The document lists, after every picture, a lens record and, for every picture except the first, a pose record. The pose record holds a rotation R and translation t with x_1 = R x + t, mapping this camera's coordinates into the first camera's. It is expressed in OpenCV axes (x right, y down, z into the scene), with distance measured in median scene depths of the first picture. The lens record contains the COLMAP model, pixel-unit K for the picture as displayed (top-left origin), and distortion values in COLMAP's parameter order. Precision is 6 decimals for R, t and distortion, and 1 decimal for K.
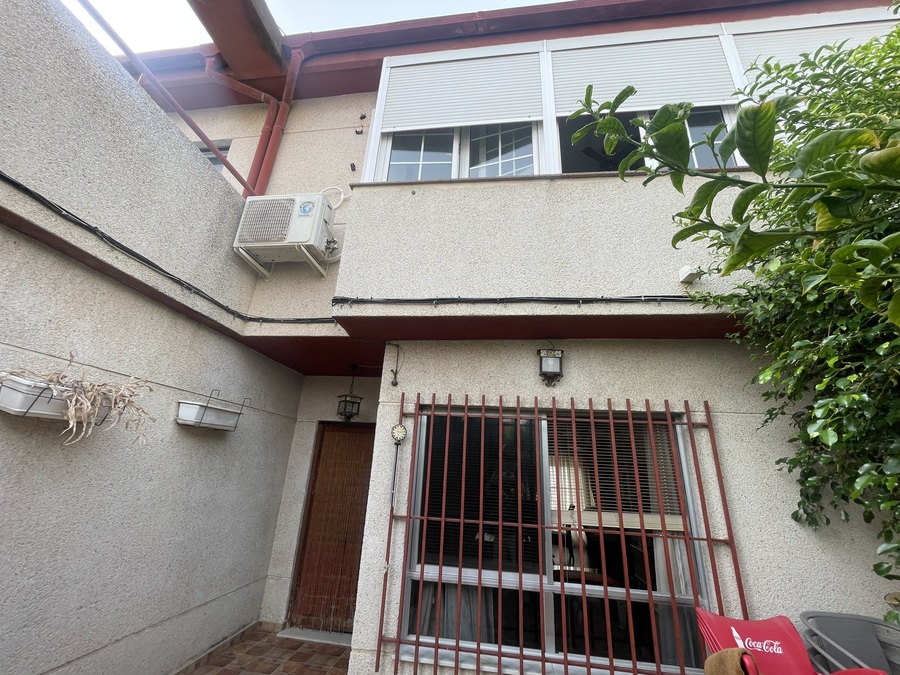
lens RADIAL K [[364.2, 0, 447.9], [0, 364.2, 332.4], [0, 0, 1]] dist [-0.001038, 0.000535]
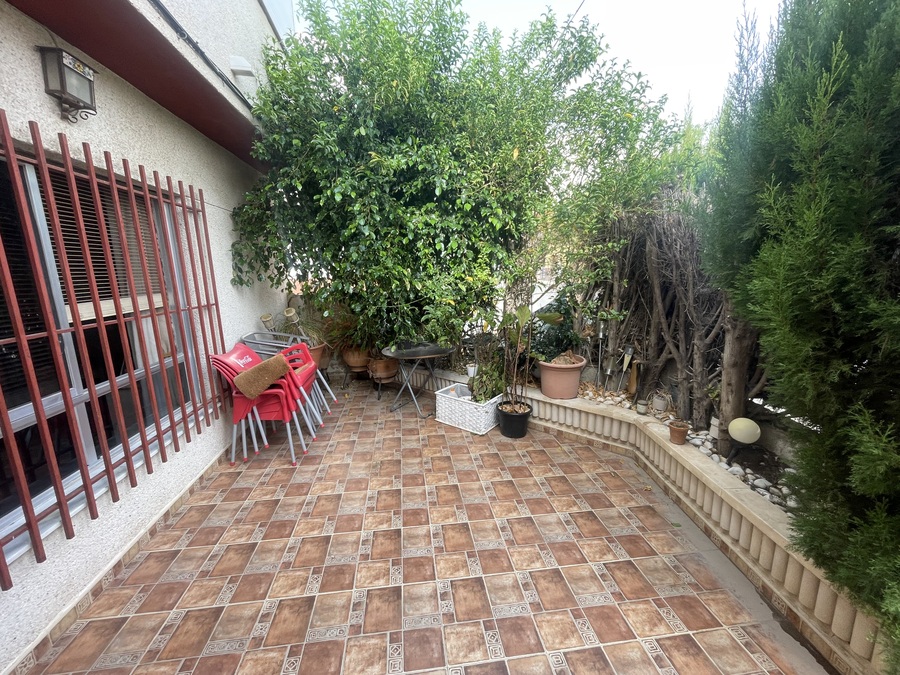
lens RADIAL K [[364.2, 0, 447.2], [0, 364.2, 339.0], [0, 0, 1]] dist [-0.001038, 0.000535]
pose [[-0.244936, -0.227321, 0.942513, -0.544587], [-0.318728, 0.936973, 0.143156, 0.200093], [-0.915652, -0.265341, -0.301952, 0.493597]]
